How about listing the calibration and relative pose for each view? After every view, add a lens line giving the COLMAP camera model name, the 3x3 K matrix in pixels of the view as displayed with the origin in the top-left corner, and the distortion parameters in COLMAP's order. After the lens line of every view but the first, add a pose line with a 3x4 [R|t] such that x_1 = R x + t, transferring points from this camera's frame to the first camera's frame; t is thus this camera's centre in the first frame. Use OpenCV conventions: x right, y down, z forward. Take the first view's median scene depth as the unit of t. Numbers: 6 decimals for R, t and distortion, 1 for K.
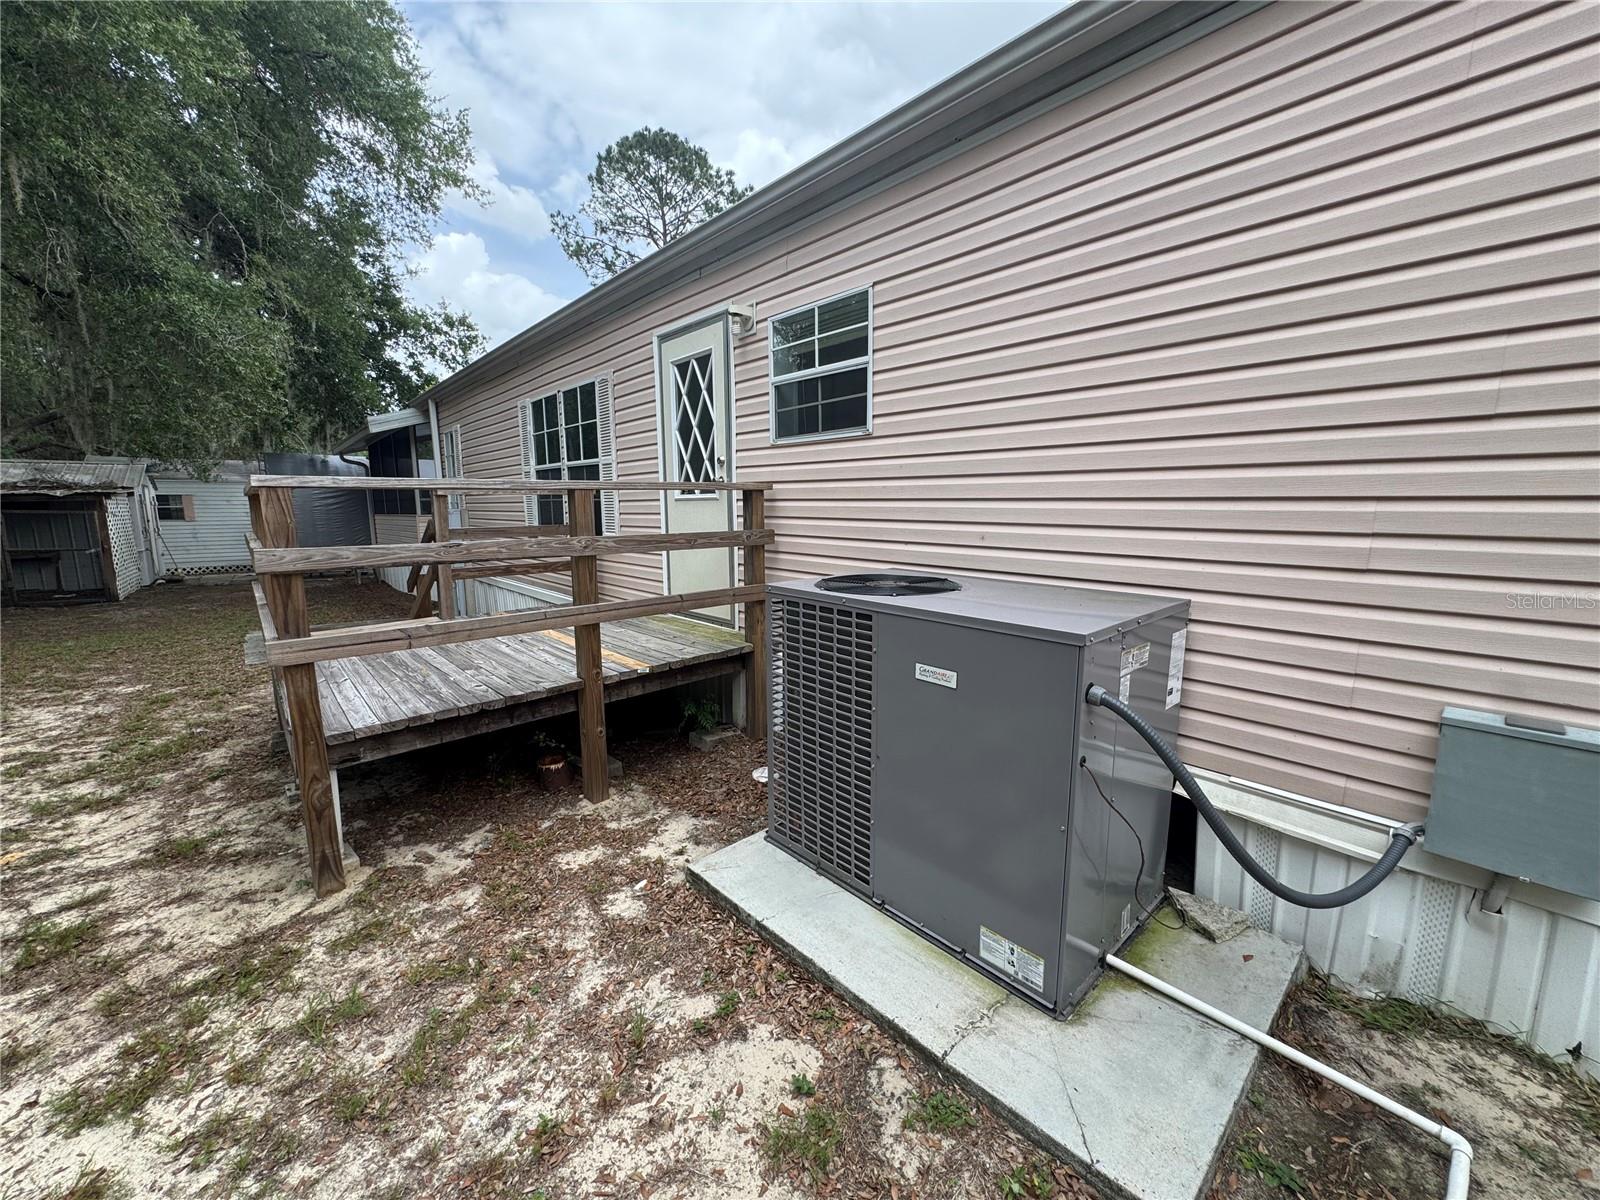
lens RADIAL K [[641.7, 0, 805.1], [0, 641.7, 598.6], [0, 0, 1]] dist [0.000706, -0.000371]
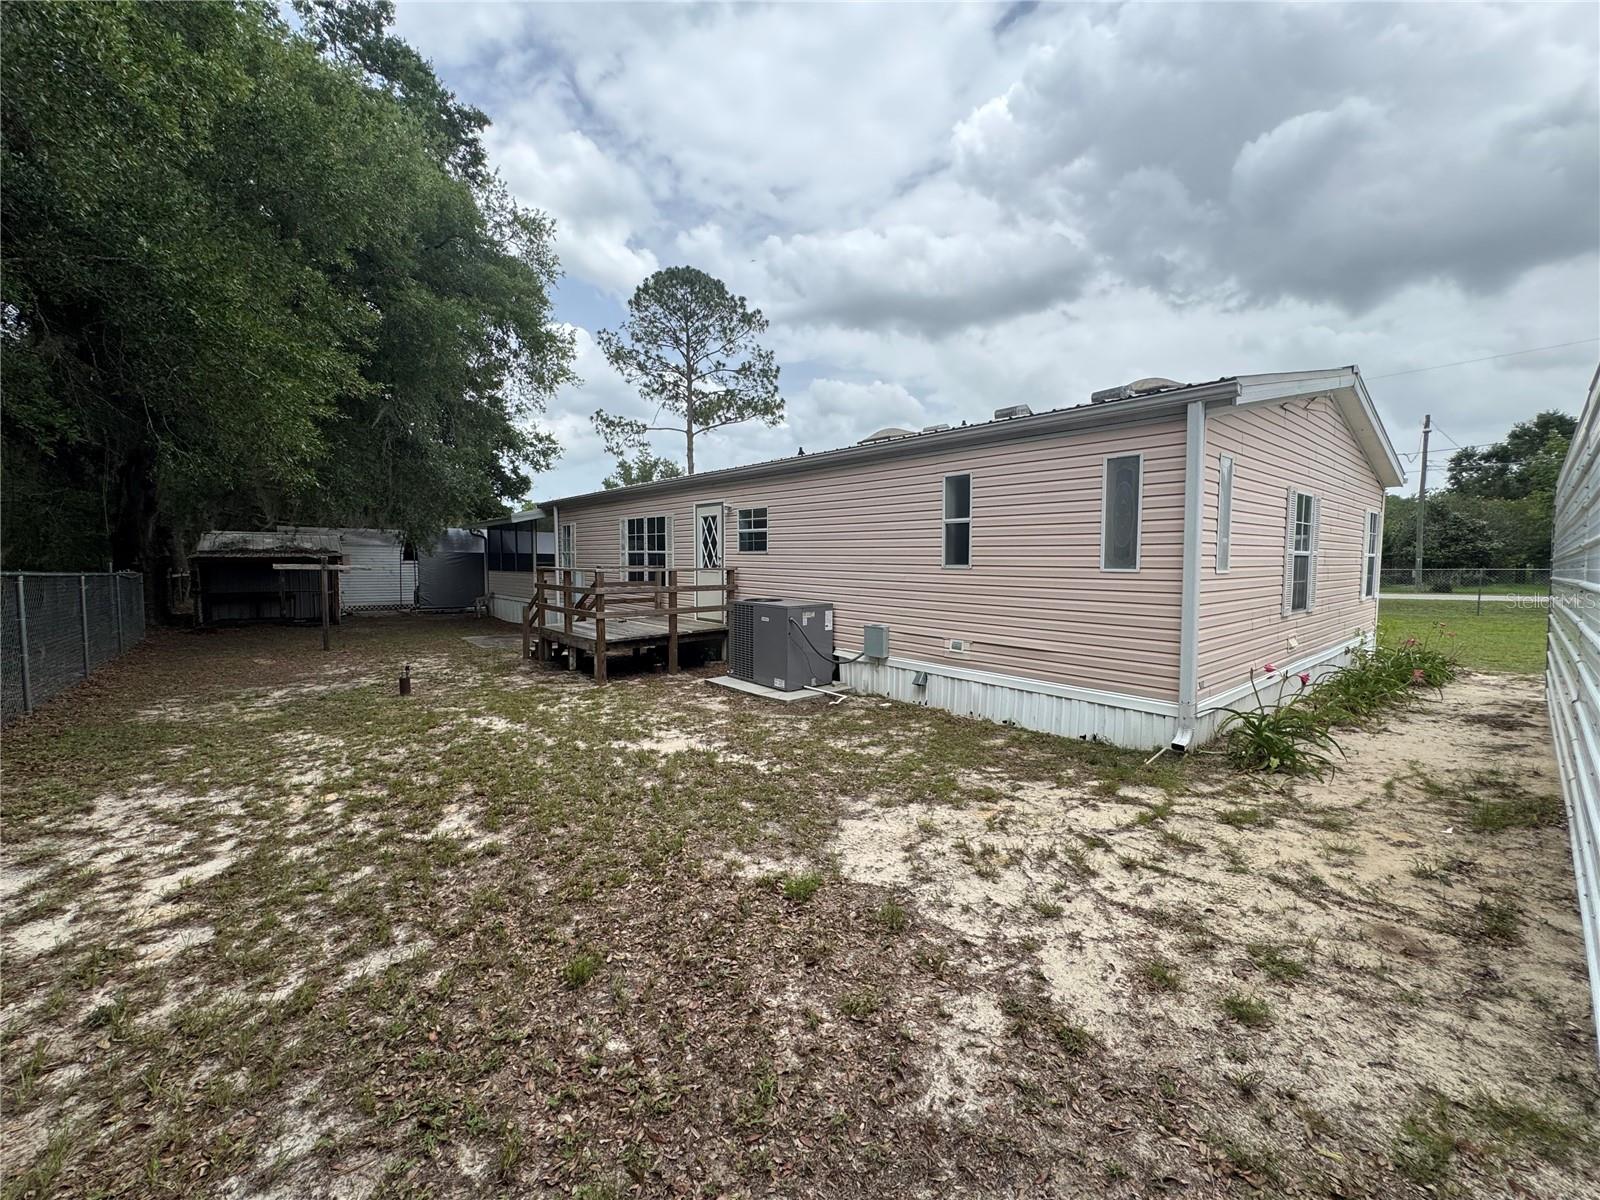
lens RADIAL K [[641.7, 0, 805.1], [0, 641.7, 598.6], [0, 0, 1]] dist [0.000706, -0.000371]
pose [[0.999819, 0.009245, -0.016620, 0.226854], [-0.010677, 0.996040, -0.088268, 0.153274], [0.015738, 0.088429, 0.995958, -1.367690]]
